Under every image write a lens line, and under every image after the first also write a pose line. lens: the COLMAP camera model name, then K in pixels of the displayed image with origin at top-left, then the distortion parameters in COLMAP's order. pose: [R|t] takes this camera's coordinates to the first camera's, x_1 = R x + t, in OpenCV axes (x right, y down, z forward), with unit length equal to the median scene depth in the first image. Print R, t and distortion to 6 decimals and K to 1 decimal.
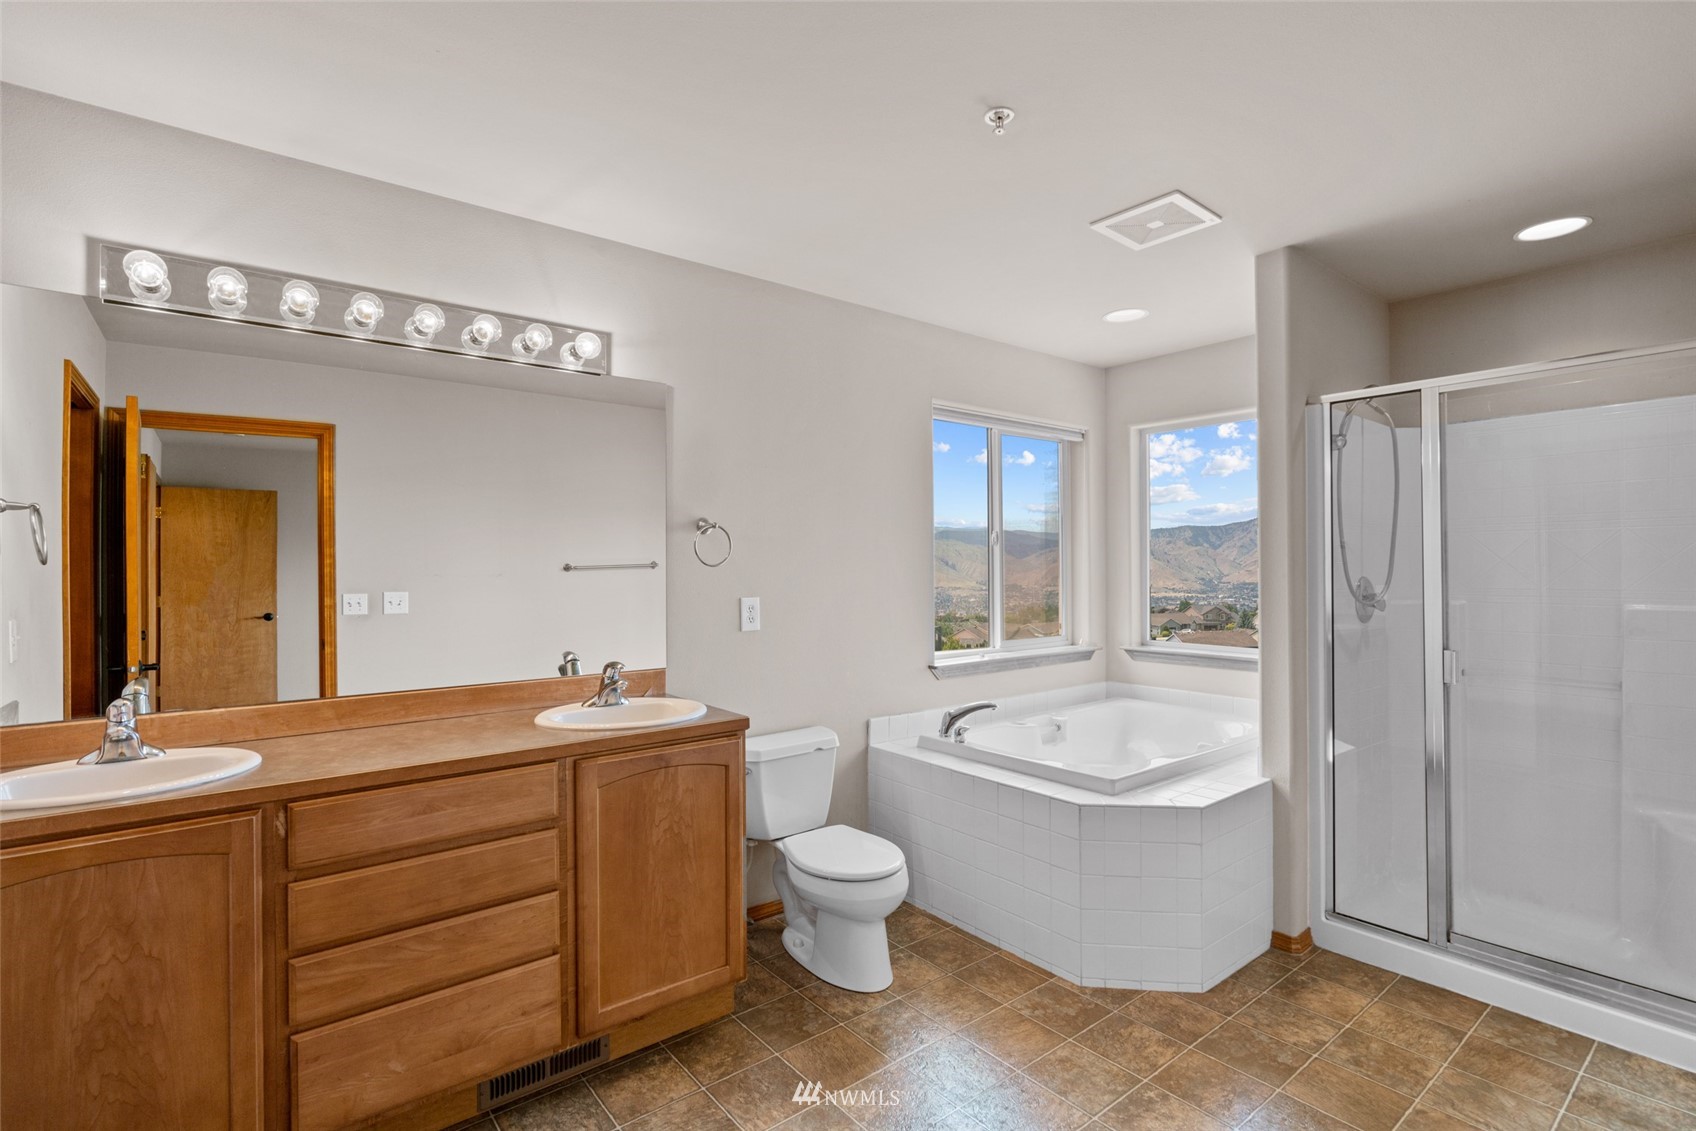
lens RADIAL K [[779.1, 0, 817.8], [0, 779.1, 572.6], [0, 0, 1]] dist [0.003226, 0.005679]
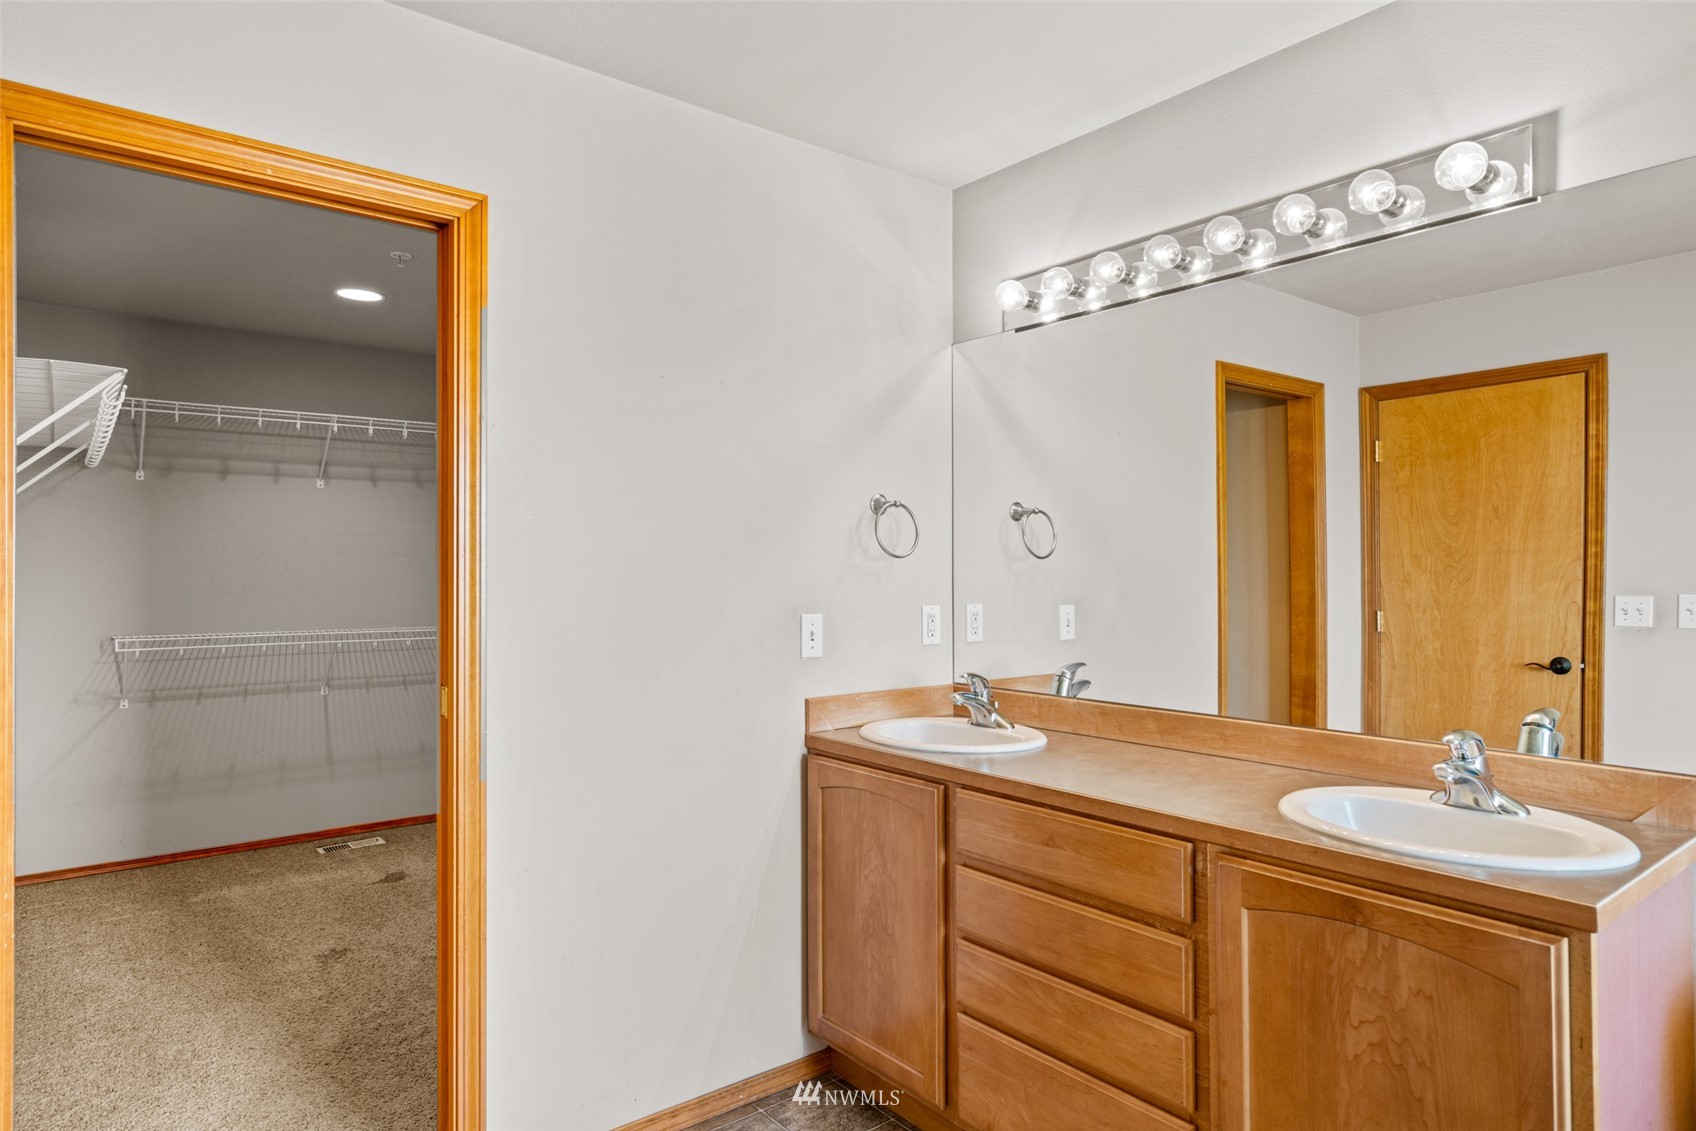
lens RADIAL K [[973.4, 0, 860.7], [0, 973.4, 562.8], [0, 0, 1]] dist [0.007899, -0.000360]
pose [[0.035274, -0.003315, -0.999372, 0.509038], [0.003369, 0.999989, -0.003198, -0.002329], [0.999372, -0.003254, 0.035285, 0.675706]]
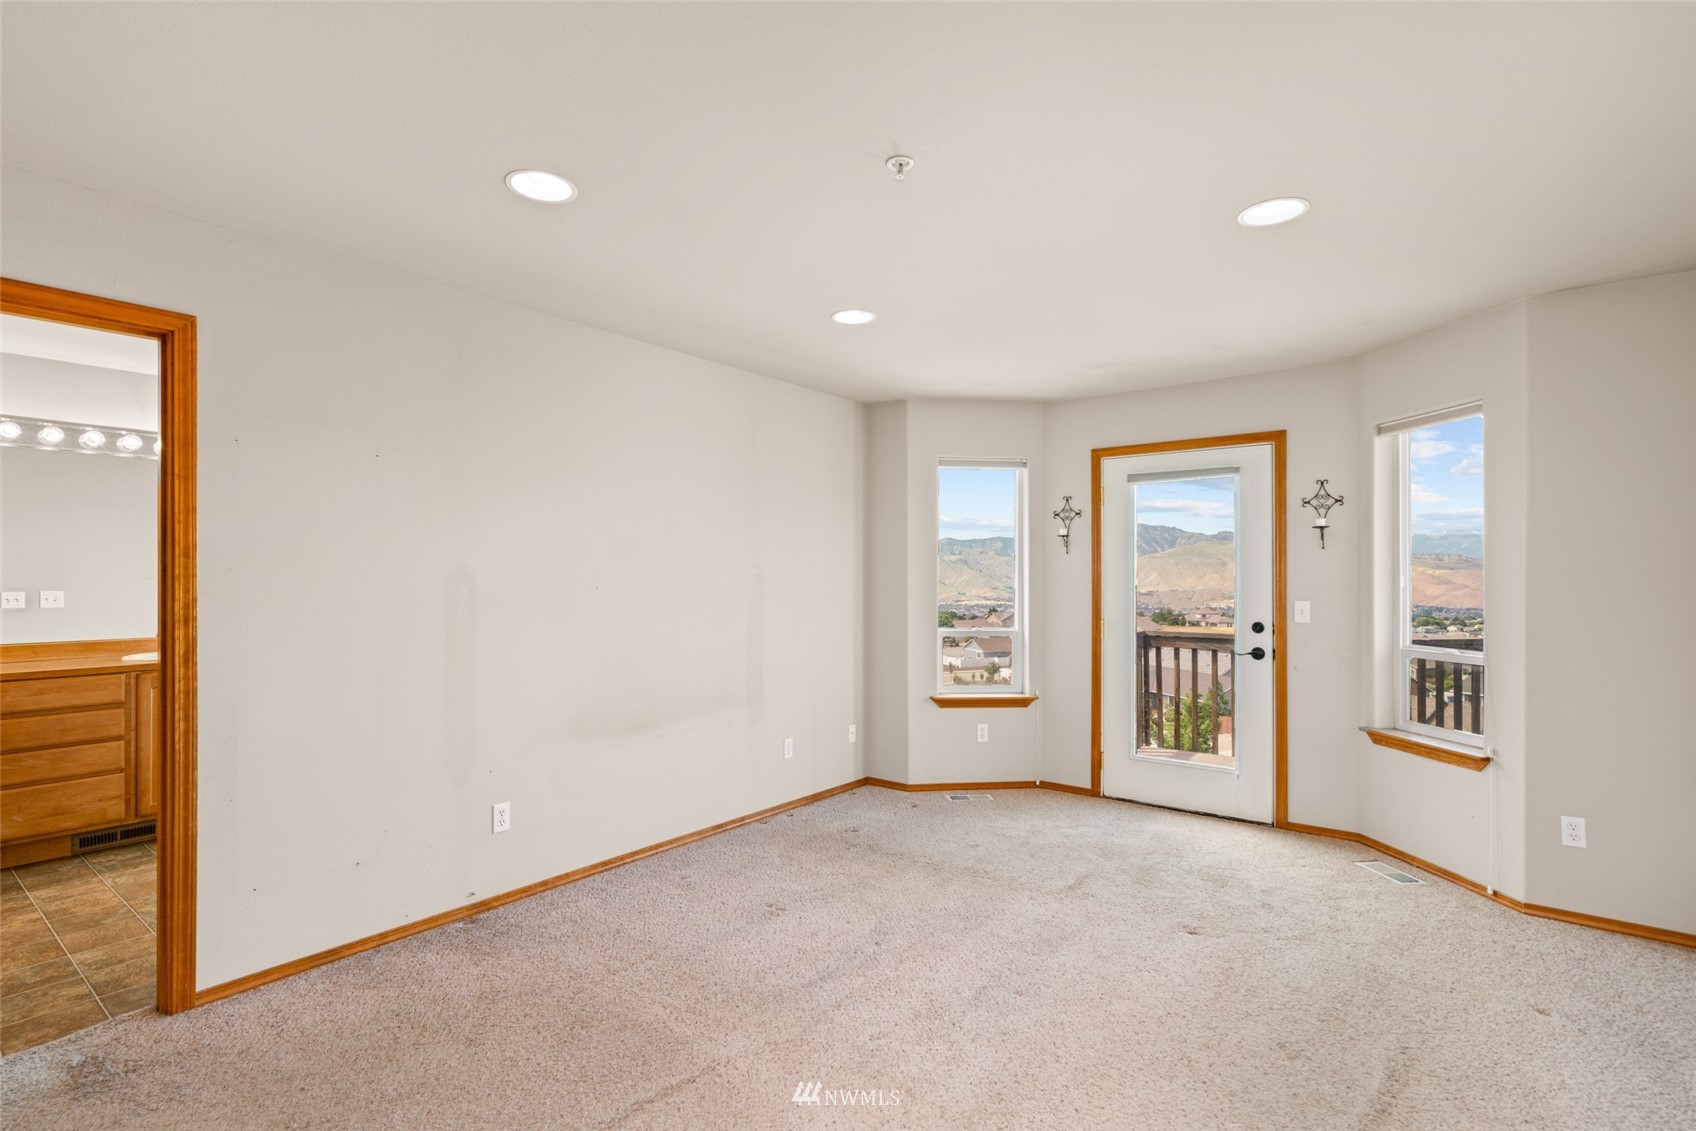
lens RADIAL K [[806.3, 0, 833.9], [0, 806.3, 574.3], [0, 0, 1]] dist [-0.002007, 0.003036]
pose [[0.970965, 0.007535, 0.239103, 0.886911], [-0.005825, 0.999952, -0.007857, 0.001220], [-0.239151, 0.006237, 0.970962, -1.354201]]
